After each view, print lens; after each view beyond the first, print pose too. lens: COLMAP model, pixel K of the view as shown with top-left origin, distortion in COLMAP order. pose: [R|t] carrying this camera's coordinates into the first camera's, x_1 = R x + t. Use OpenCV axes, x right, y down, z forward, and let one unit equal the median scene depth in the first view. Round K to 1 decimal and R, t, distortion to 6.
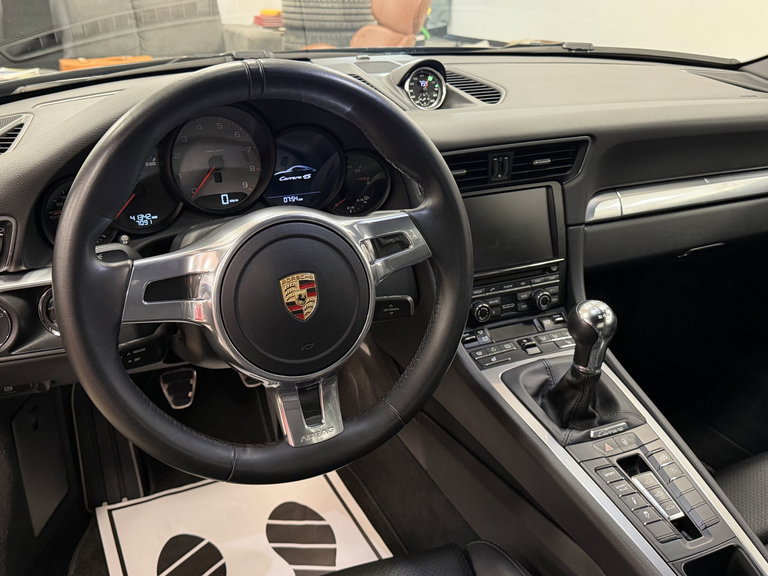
lens RADIAL K [[768.8, 0, 384.0], [0, 768.8, 288.0], [0, 0, 1]] dist [0.184027, -0.427559]
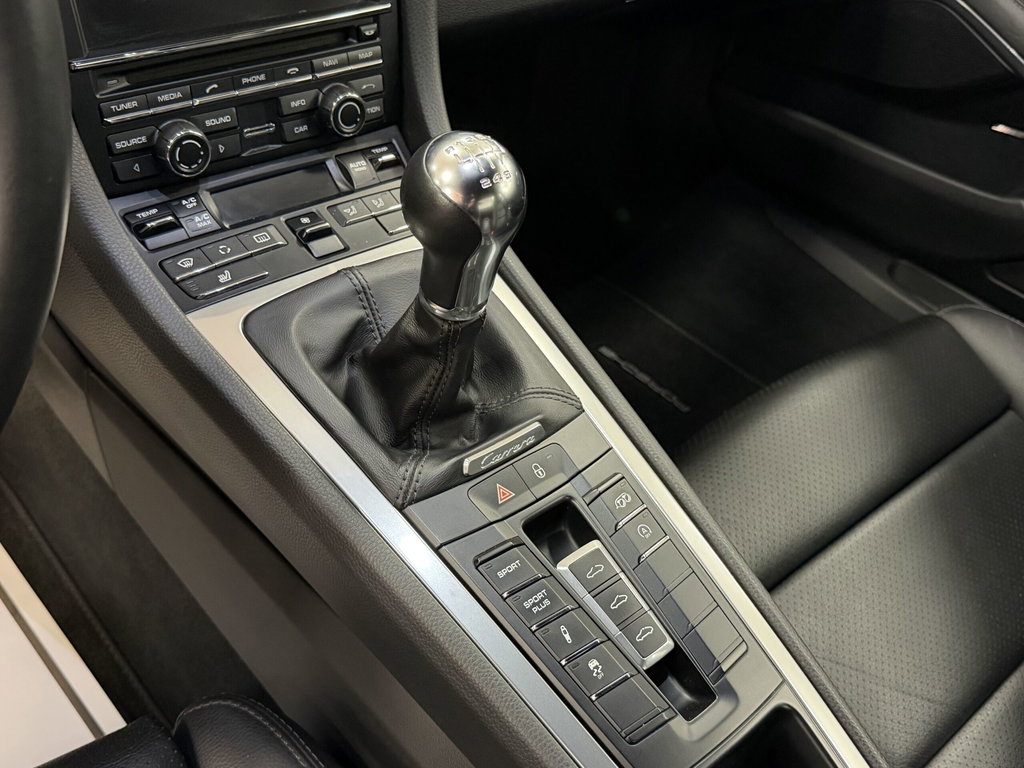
lens RADIAL K [[1025.1, 0, 512.0], [0, 1025.1, 384.0], [0, 0, 1]] dist [0.184027, -0.427559]
pose [[0.949197, -0.099069, 0.298680, 0.117656], [0.000157, 0.949300, 0.314373, -0.022305], [-0.314681, -0.298355, 0.901088, 0.461521]]
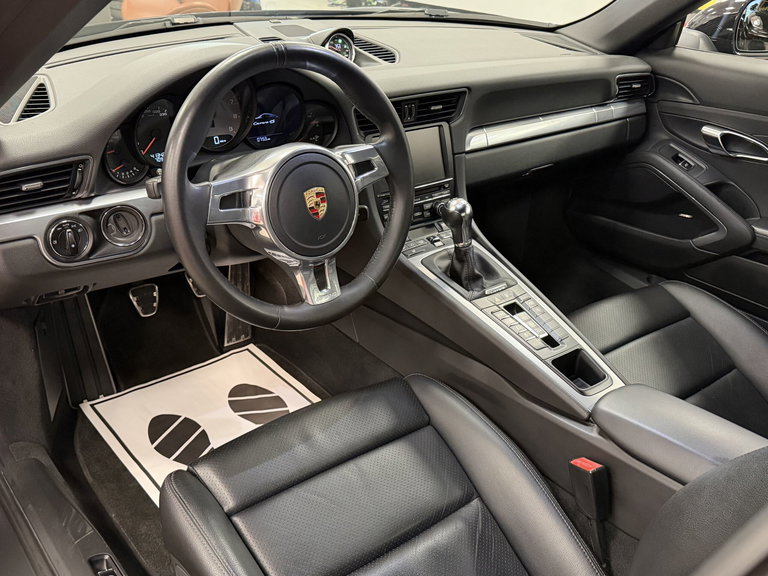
lens RADIAL K [[768.8, 0, 384.0], [0, 768.8, 288.0], [0, 0, 1]] dist [0.184027, -0.427559]
pose [[0.970331, -0.071738, 0.230894, -0.240455], [0.054797, 0.995369, 0.078976, 0.045437], [-0.235490, -0.063980, 0.969769, -0.355855]]
